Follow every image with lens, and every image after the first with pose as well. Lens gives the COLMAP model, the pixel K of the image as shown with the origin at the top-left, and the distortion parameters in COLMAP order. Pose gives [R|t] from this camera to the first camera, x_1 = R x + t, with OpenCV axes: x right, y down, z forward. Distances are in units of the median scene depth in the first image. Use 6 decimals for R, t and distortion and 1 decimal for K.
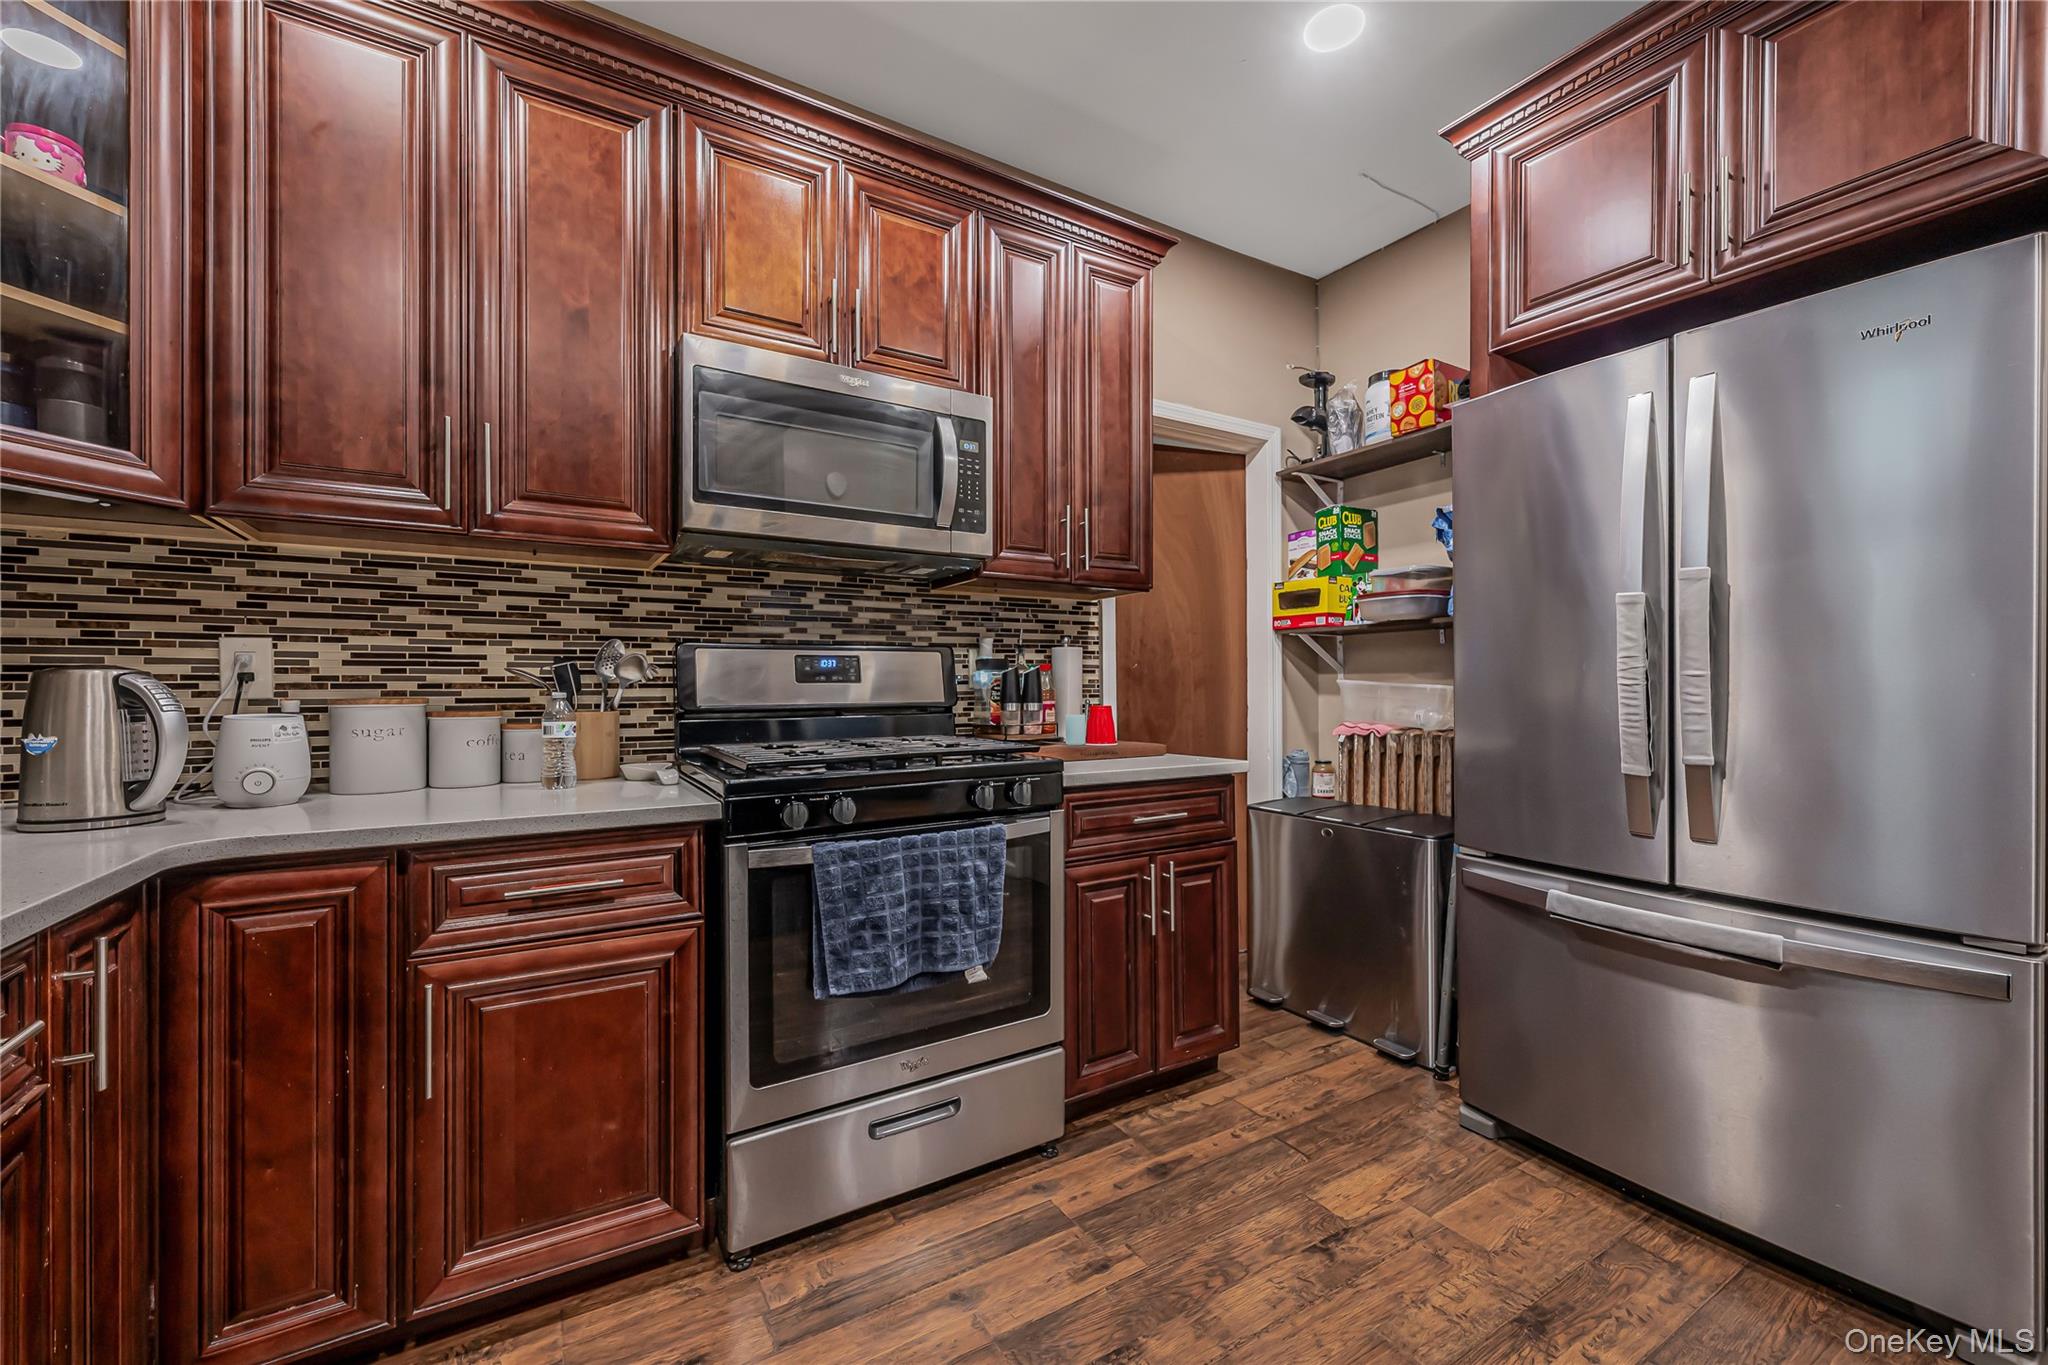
lens RADIAL K [[823.5, 0, 1028.4], [0, 823.5, 685.7], [0, 0, 1]] dist [0.000130, -0.000384]
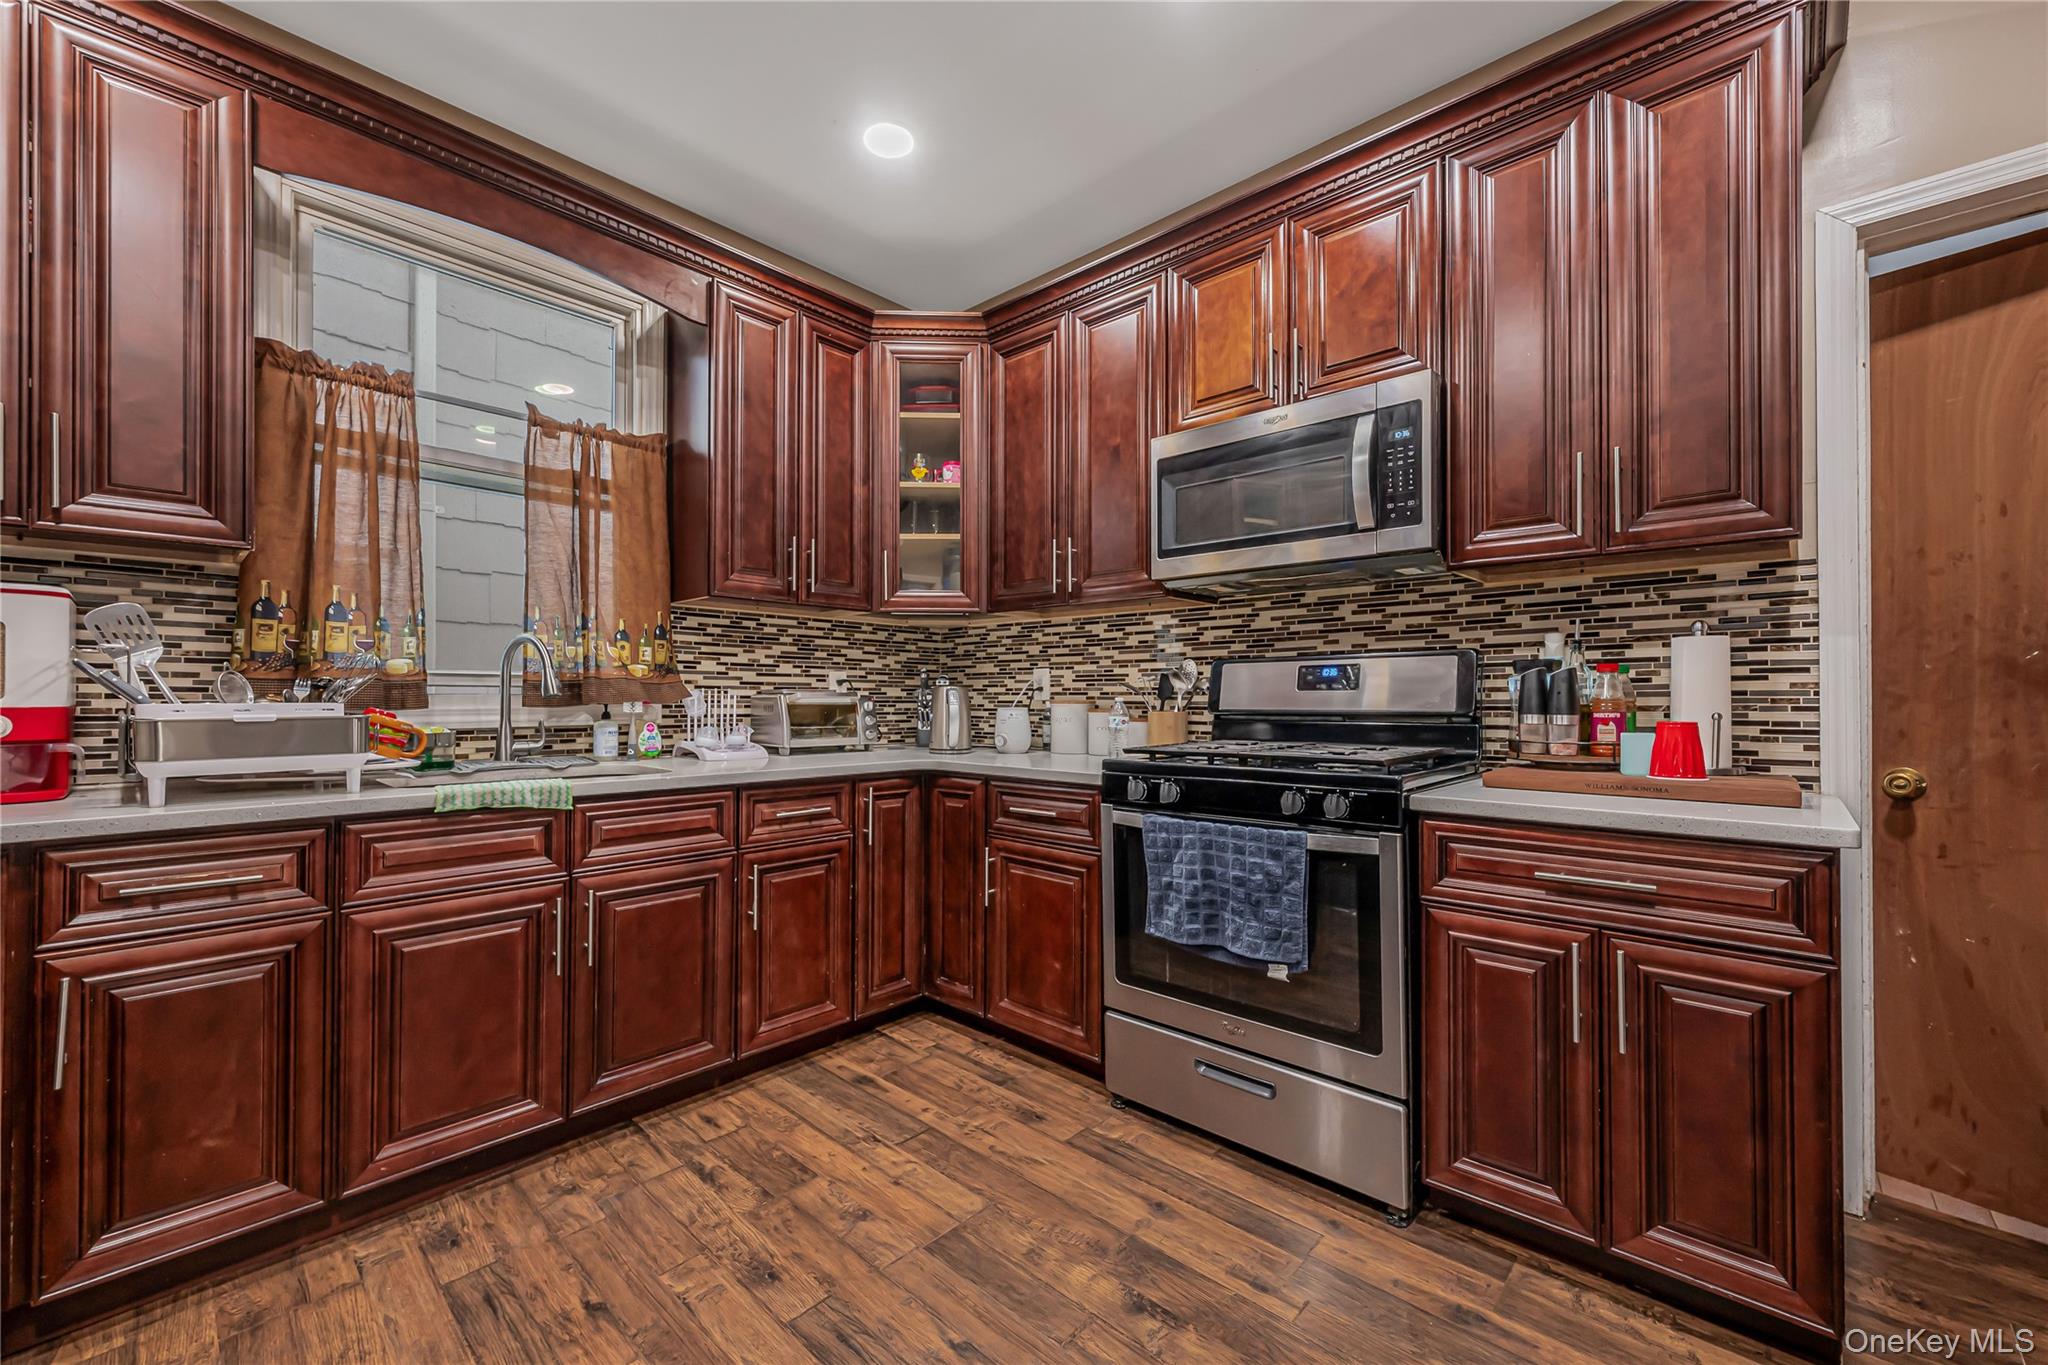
lens RADIAL K [[823.5, 0, 1011.1], [0, 823.5, 690.8], [0, 0, 1]] dist [0.000130, -0.000384]
pose [[0.255789, -0.004246, -0.966723, 0.779673], [0.000657, 0.999991, -0.004218, 0.001435], [0.966733, 0.000444, 0.255789, 0.374784]]
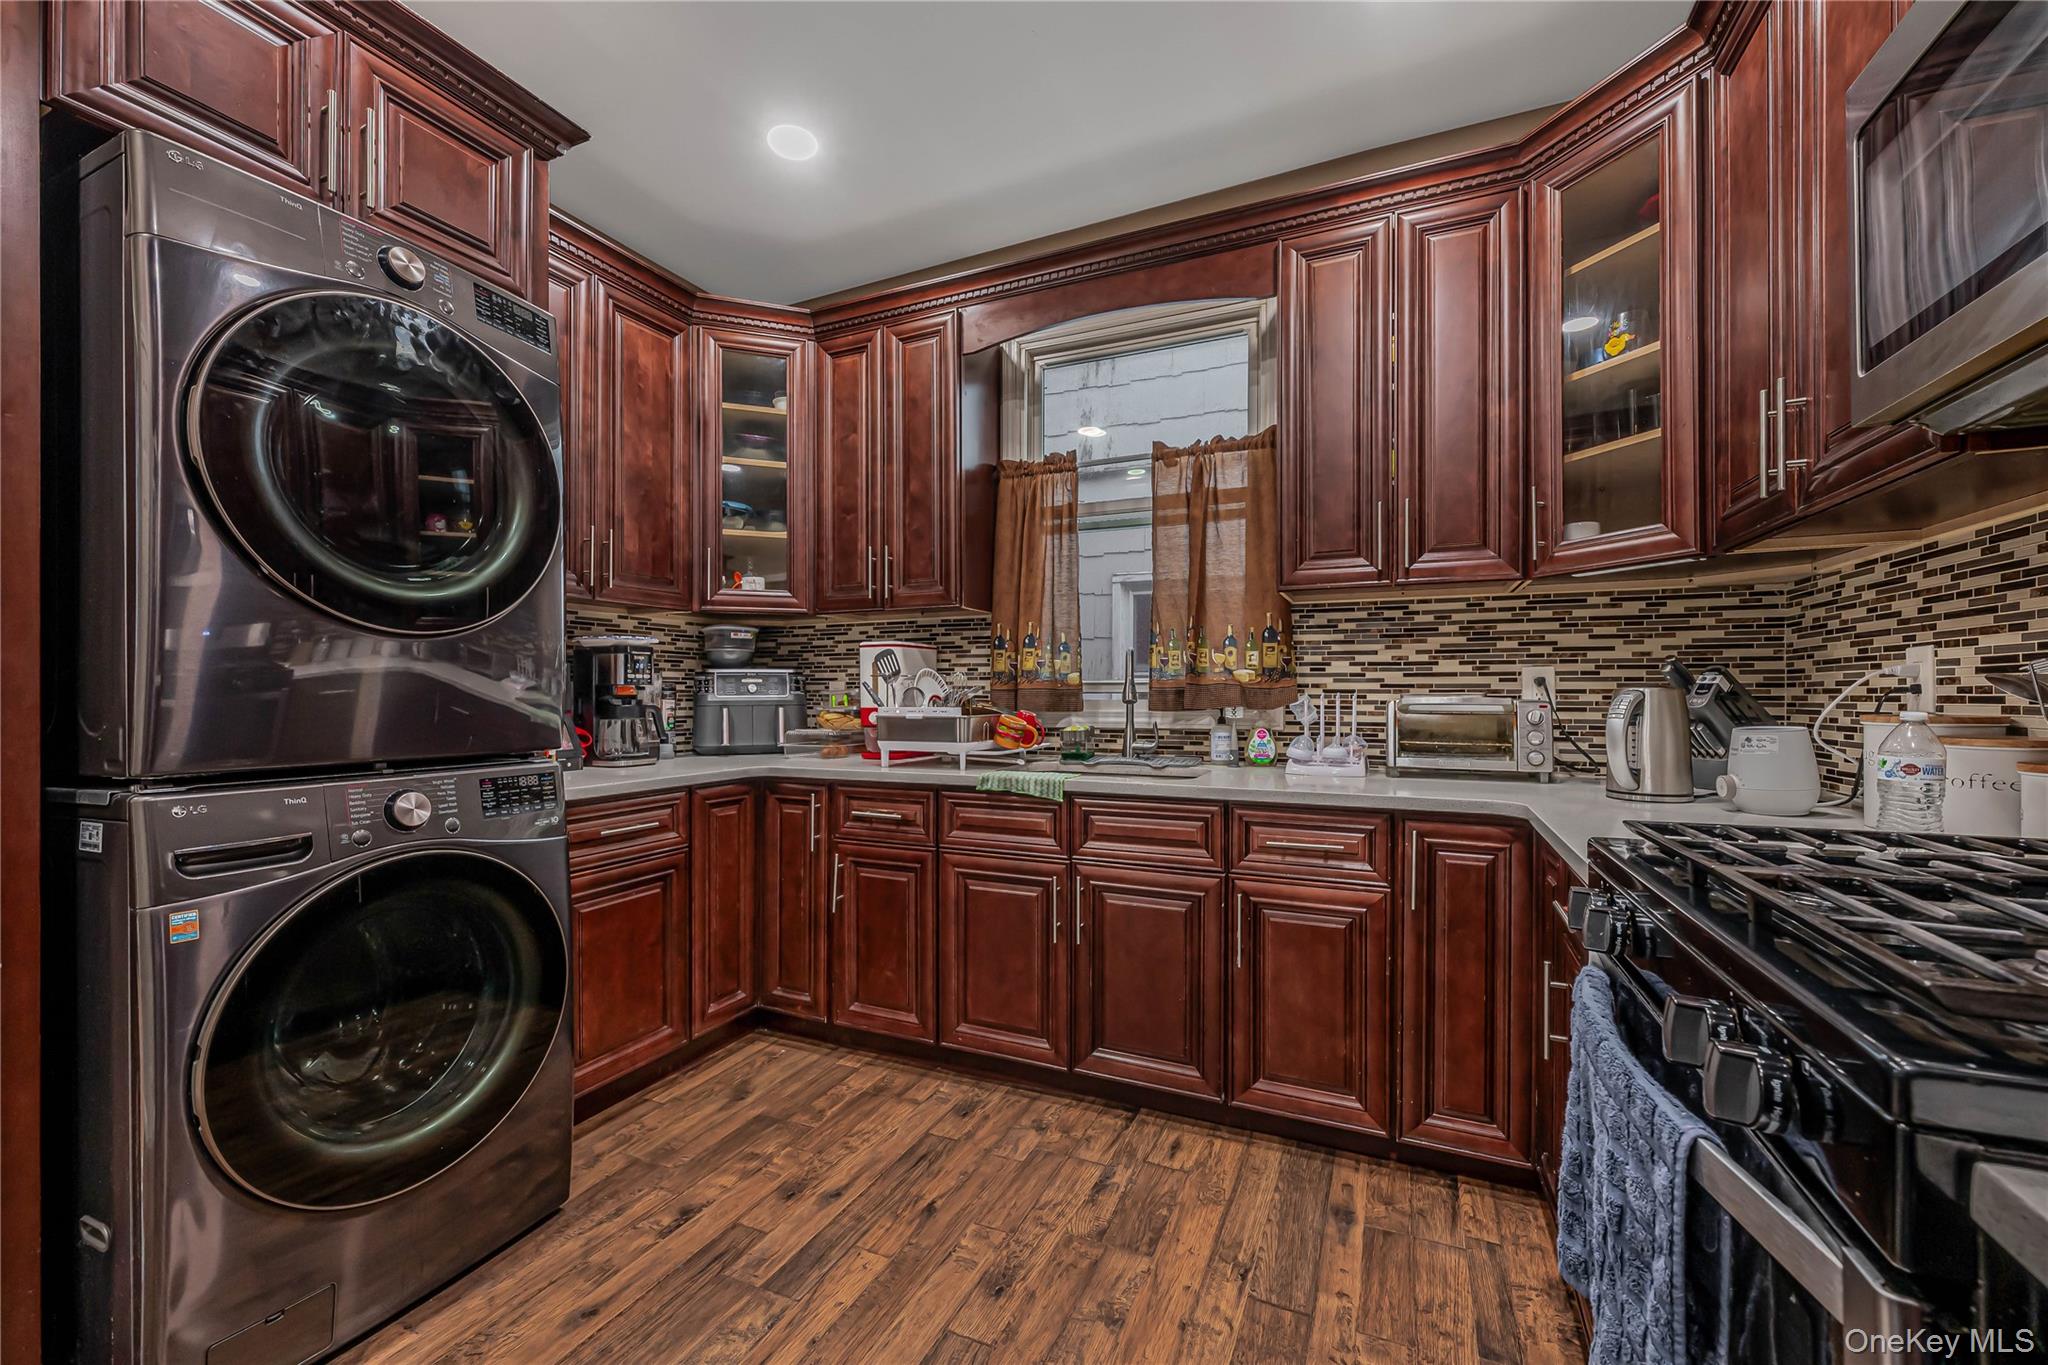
lens RADIAL K [[823.5, 0, 1008.0], [0, 823.5, 692.3], [0, 0, 1]] dist [0.000130, -0.000384]
pose [[-0.842496, 0.002293, -0.538698, 0.347617], [0.005284, 0.999978, -0.004006, -0.007666], [0.538677, -0.006222, -0.842489, 1.055606]]
